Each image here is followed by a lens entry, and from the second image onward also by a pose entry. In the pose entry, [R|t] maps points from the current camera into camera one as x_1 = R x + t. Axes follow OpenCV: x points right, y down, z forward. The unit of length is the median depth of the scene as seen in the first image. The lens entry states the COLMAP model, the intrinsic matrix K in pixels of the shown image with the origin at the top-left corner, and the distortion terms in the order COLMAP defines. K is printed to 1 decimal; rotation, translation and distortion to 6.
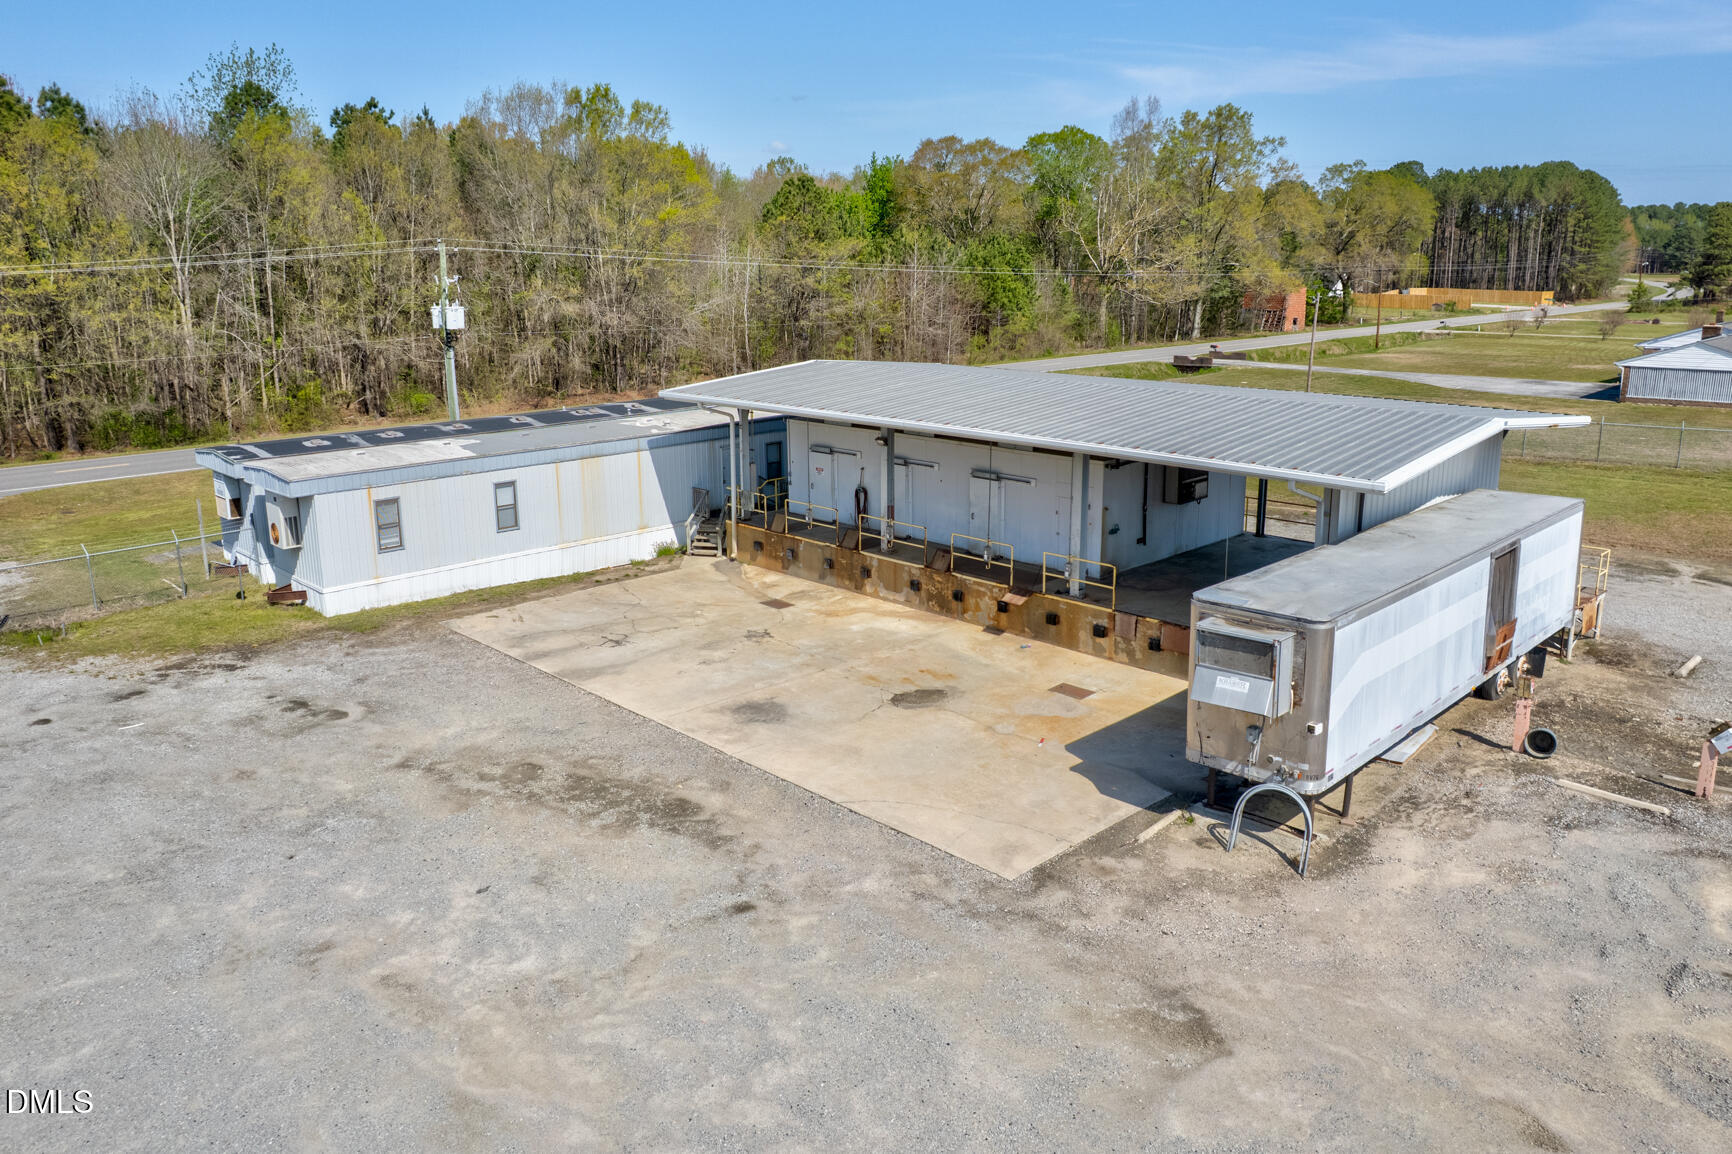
lens RADIAL K [[1235.9, 0, 866.0], [0, 1235.9, 577.0], [0, 0, 1]] dist [-0.099542, 0.078243]
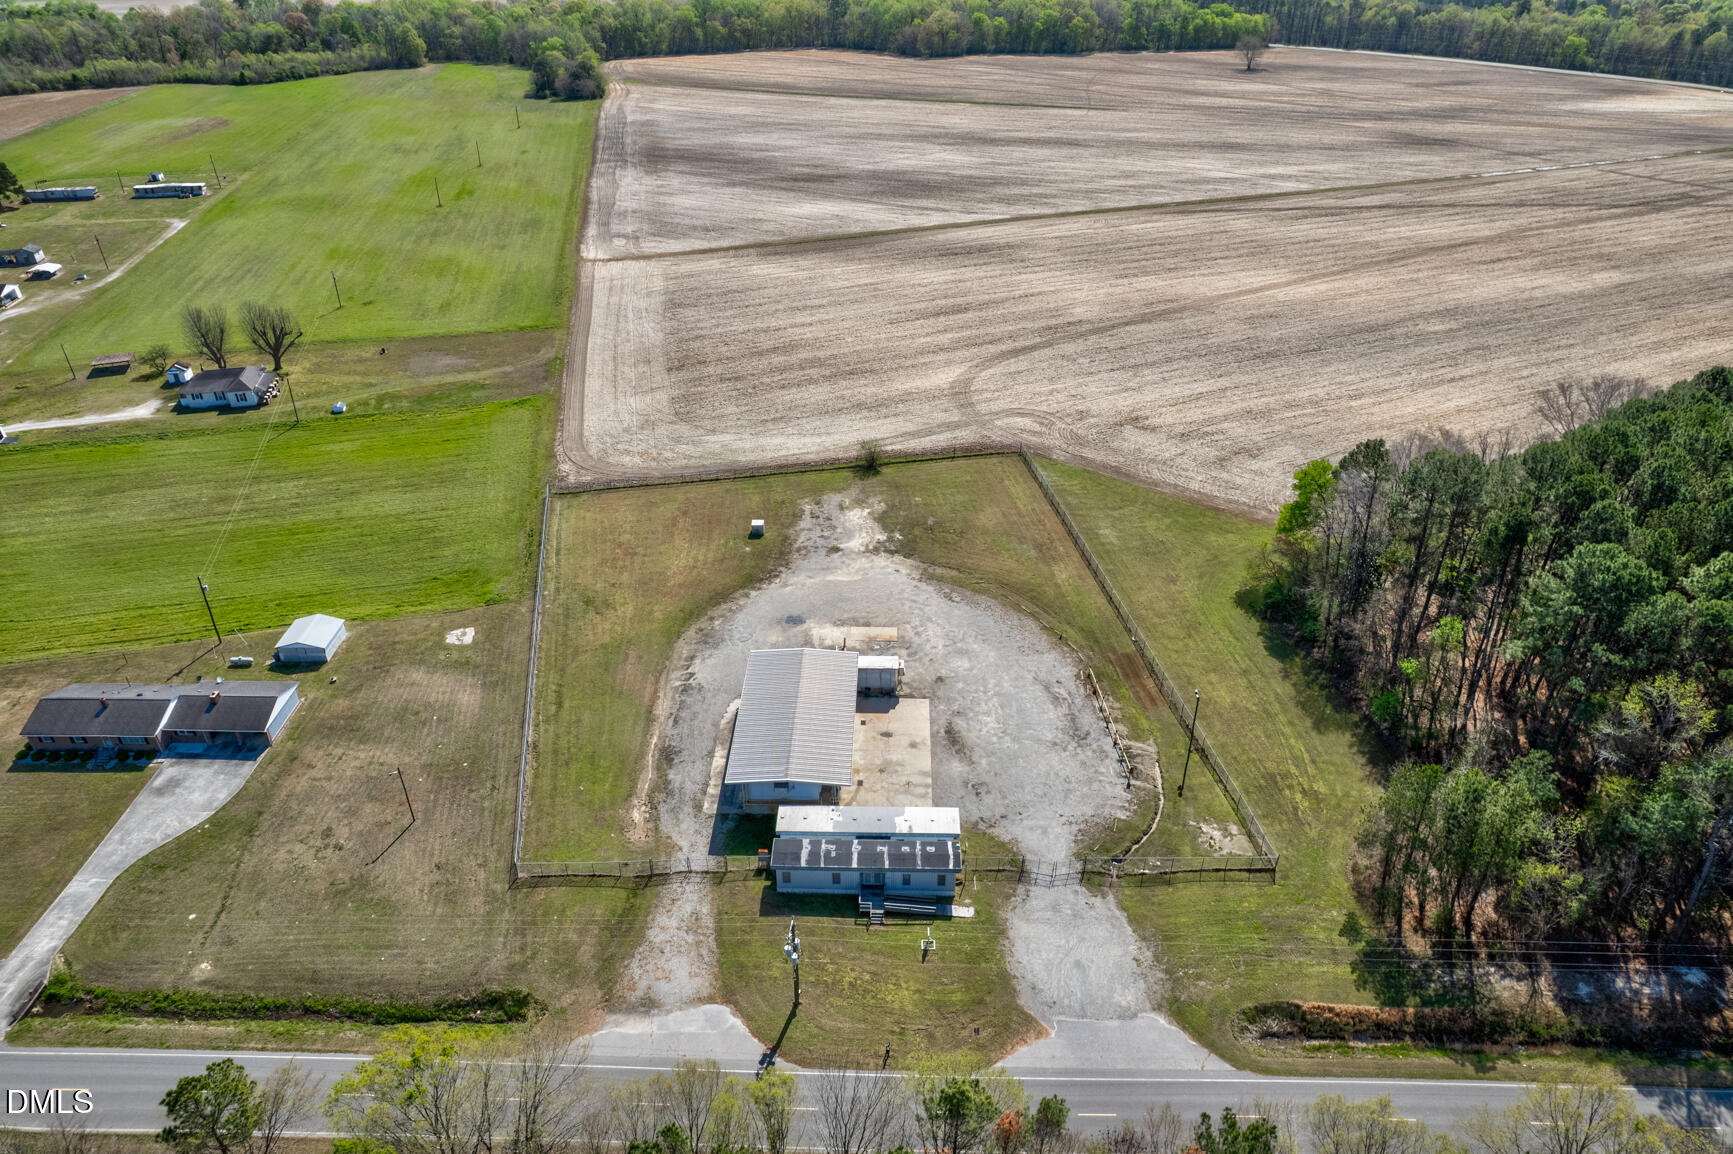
lens RADIAL K [[1112.2, 0, 866.5], [0, 1112.2, 577.0], [0, 0, 1]] dist [-0.081165, 0.074249]
pose [[-0.690439, -0.377492, 0.617084, -2.123824], [0.187251, 0.730707, 0.656509, -2.911056], [-0.698735, 0.568830, -0.433823, 2.267638]]
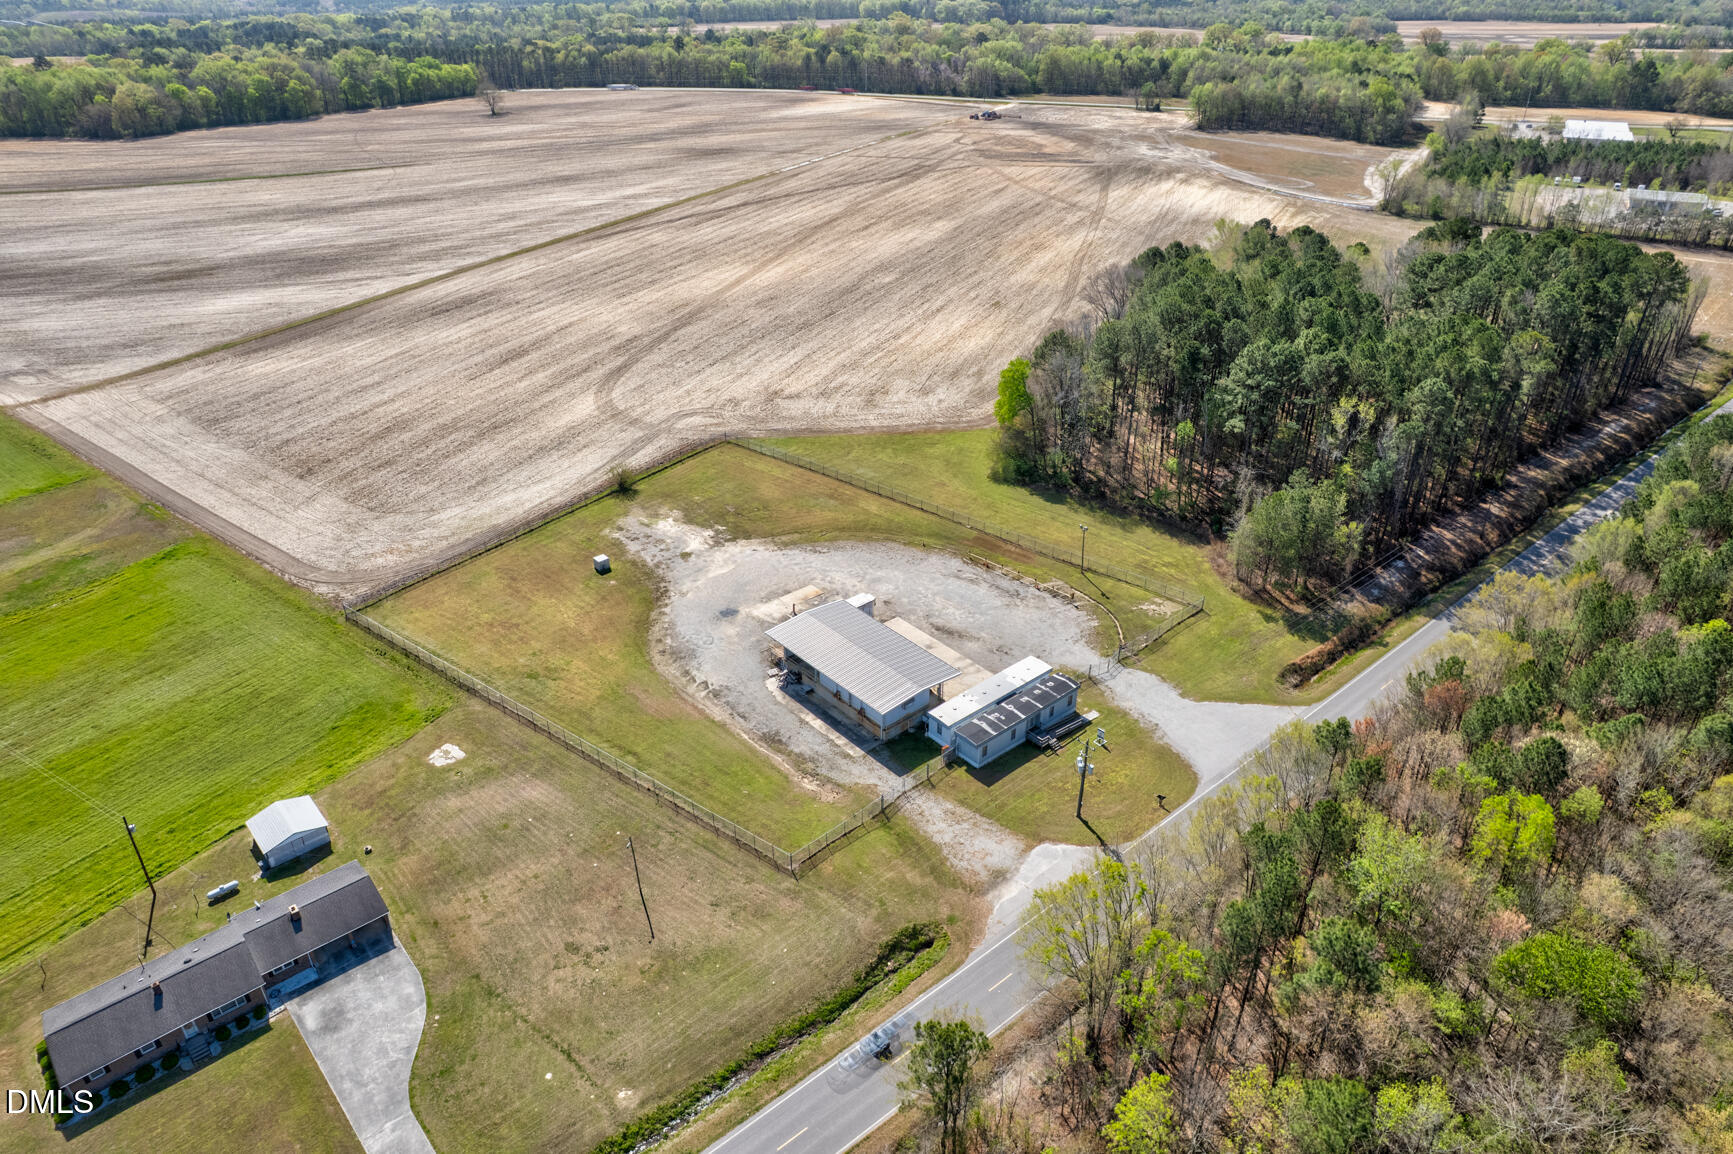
lens RADIAL K [[1112.2, 0, 866.5], [0, 1112.2, 577.0], [0, 0, 1]] dist [-0.081165, 0.074249]
pose [[-0.996963, -0.031297, 0.071305, -0.129470], [0.027482, 0.715346, 0.698230, -3.323566], [-0.072860, 0.698069, -0.712314, 3.888999]]
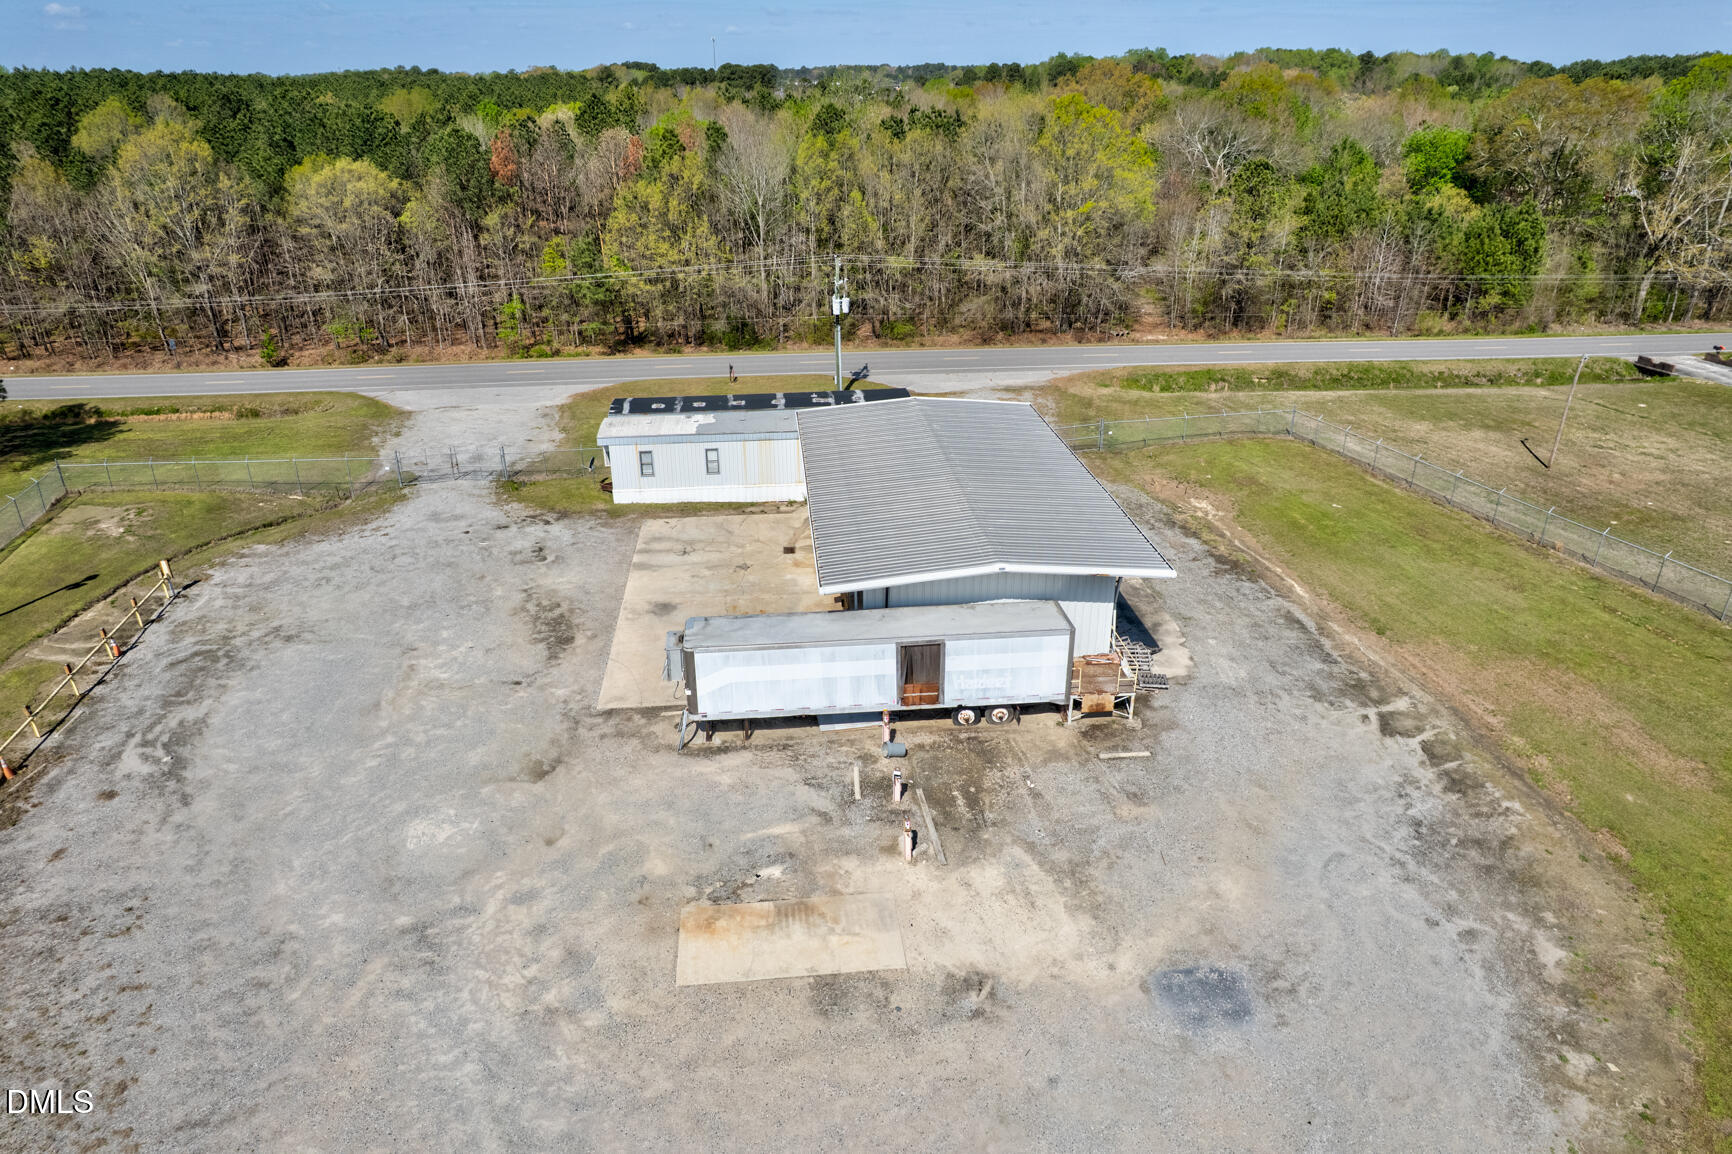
lens RADIAL K [[1111.5, 0, 866.0], [0, 1111.5, 577.0], [0, 0, 1]] dist [-0.081165, 0.074249]
pose [[0.773519, 0.262123, -0.577027, 1.014274], [-0.158764, 0.961575, 0.223982, -0.339792], [0.613566, -0.081643, 0.785412, -0.216537]]
